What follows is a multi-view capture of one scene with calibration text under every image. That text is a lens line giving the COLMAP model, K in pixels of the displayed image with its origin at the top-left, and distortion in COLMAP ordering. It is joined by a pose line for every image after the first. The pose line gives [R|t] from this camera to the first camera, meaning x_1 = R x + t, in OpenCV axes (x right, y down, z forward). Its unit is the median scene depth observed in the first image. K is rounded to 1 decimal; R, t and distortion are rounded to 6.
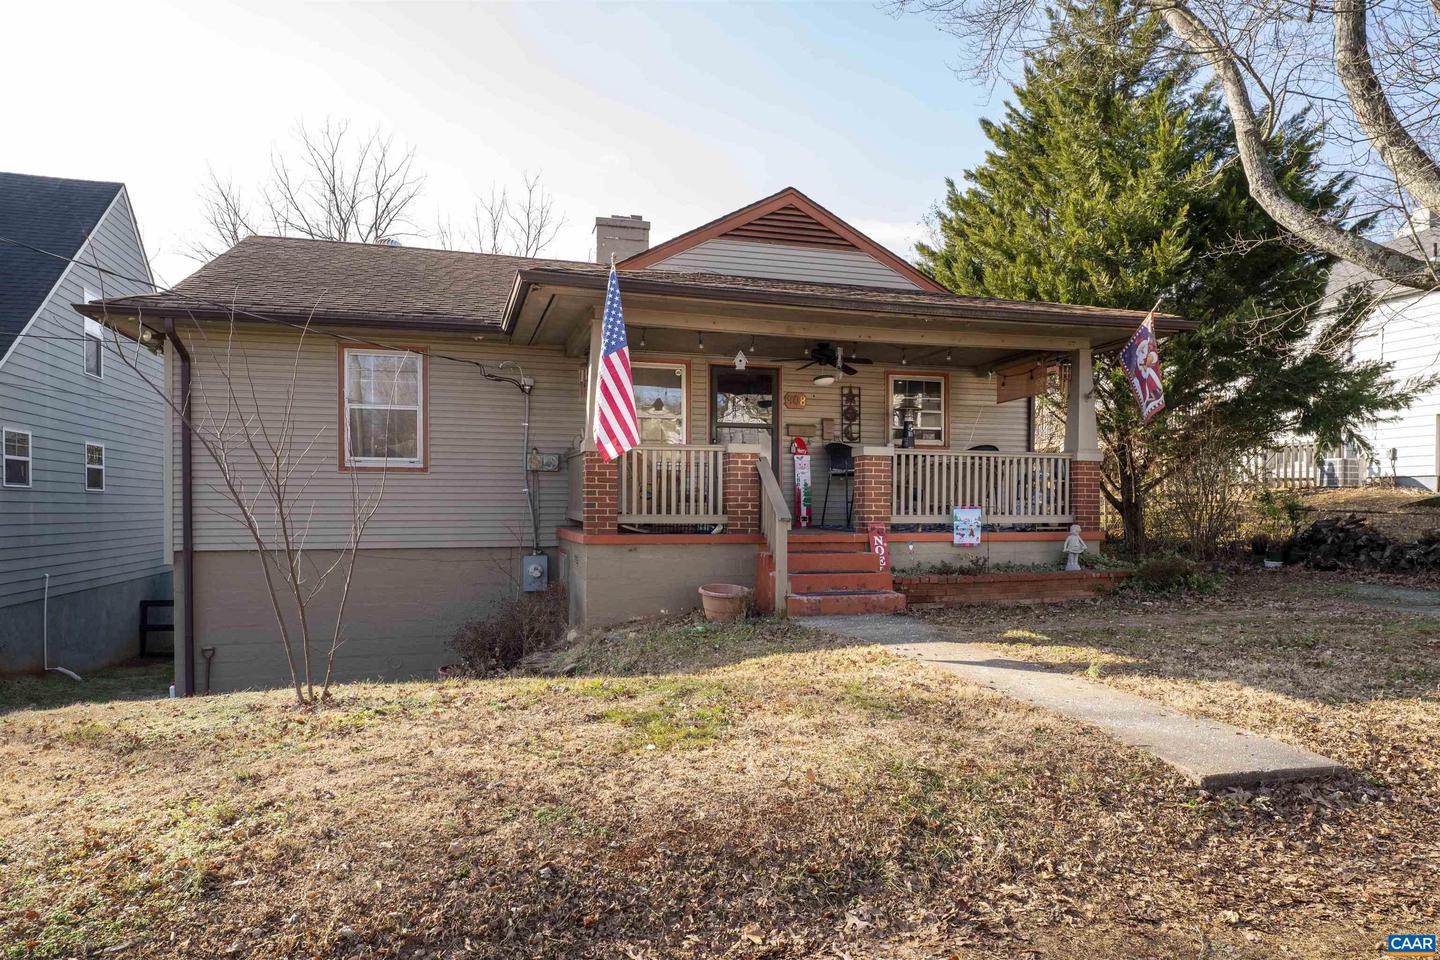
lens RADIAL K [[824.8, 0, 703.2], [0, 824.8, 518.3], [0, 0, 1]] dist [-0.005956, 0.001776]
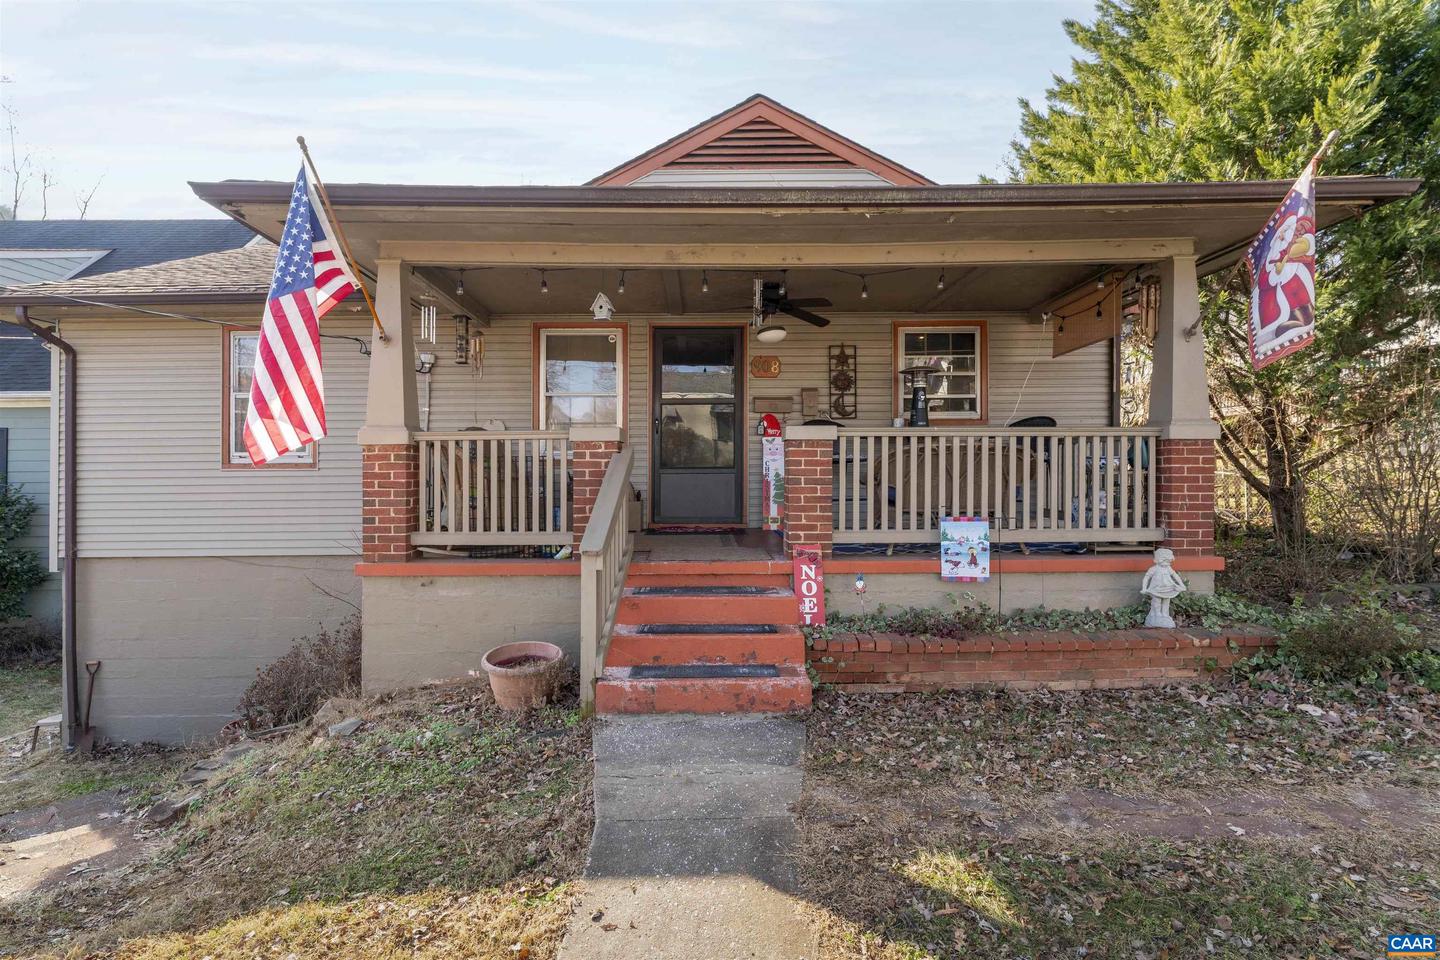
lens RADIAL K [[644.4, 0, 716.5], [0, 644.4, 476.6], [0, 0, 1]] dist [-0.006767, 0.000612]
pose [[0.967984, -0.006878, -0.250919, 0.221967], [0.005880, 0.999972, -0.004726, -0.037483], [0.250945, 0.003099, 0.967996, 0.408199]]
